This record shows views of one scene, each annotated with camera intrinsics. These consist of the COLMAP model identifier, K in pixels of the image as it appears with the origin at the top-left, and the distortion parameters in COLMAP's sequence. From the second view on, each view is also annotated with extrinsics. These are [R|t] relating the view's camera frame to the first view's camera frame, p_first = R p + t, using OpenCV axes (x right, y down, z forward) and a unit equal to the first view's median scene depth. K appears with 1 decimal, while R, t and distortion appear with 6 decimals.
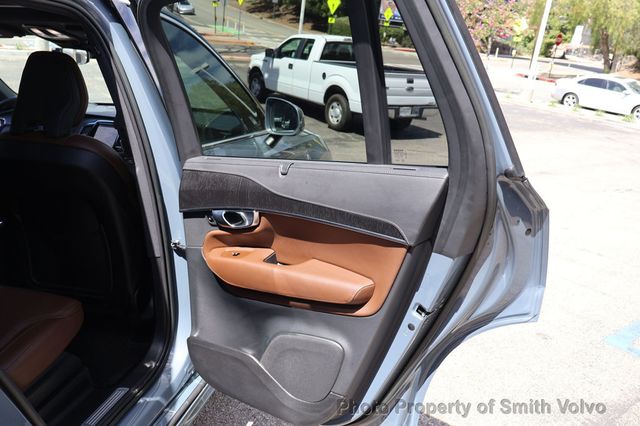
lens RADIAL K [[528.0, 0, 320.0], [0, 528.0, 213.0], [0, 0, 1]] dist [0.000005, -0.005769]
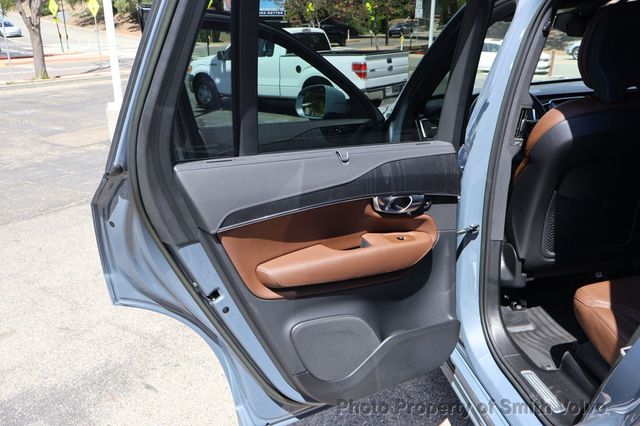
lens RADIAL K [[528.0, 0, 320.0], [0, 528.0, 213.0], [0, 0, 1]] dist [0.000005, -0.005769]
pose [[0.944121, -0.214178, 0.250524, -0.241938], [0.212357, 0.976579, 0.034614, -0.021043], [-0.252070, 0.020521, 0.967491, 0.038124]]
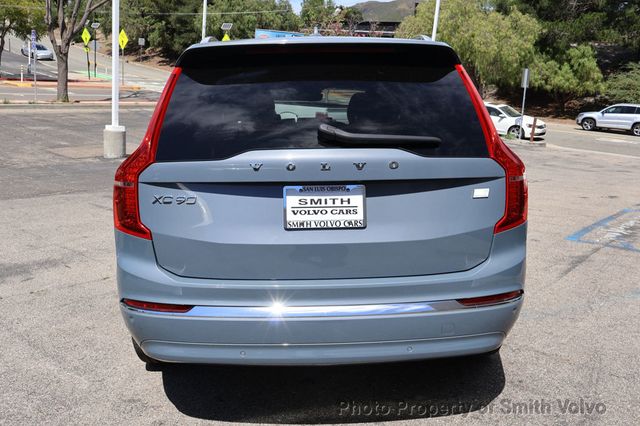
lens RADIAL K [[569.6, 0, 320.0], [0, 569.6, 213.0], [0, 0, 1]] dist [0.005448, 0.003752]
pose [[0.970136, -0.090412, 0.225083, -0.180676], [0.109359, 0.991306, -0.073159, 0.051264], [-0.216512, 0.095589, 0.971589, -0.182367]]
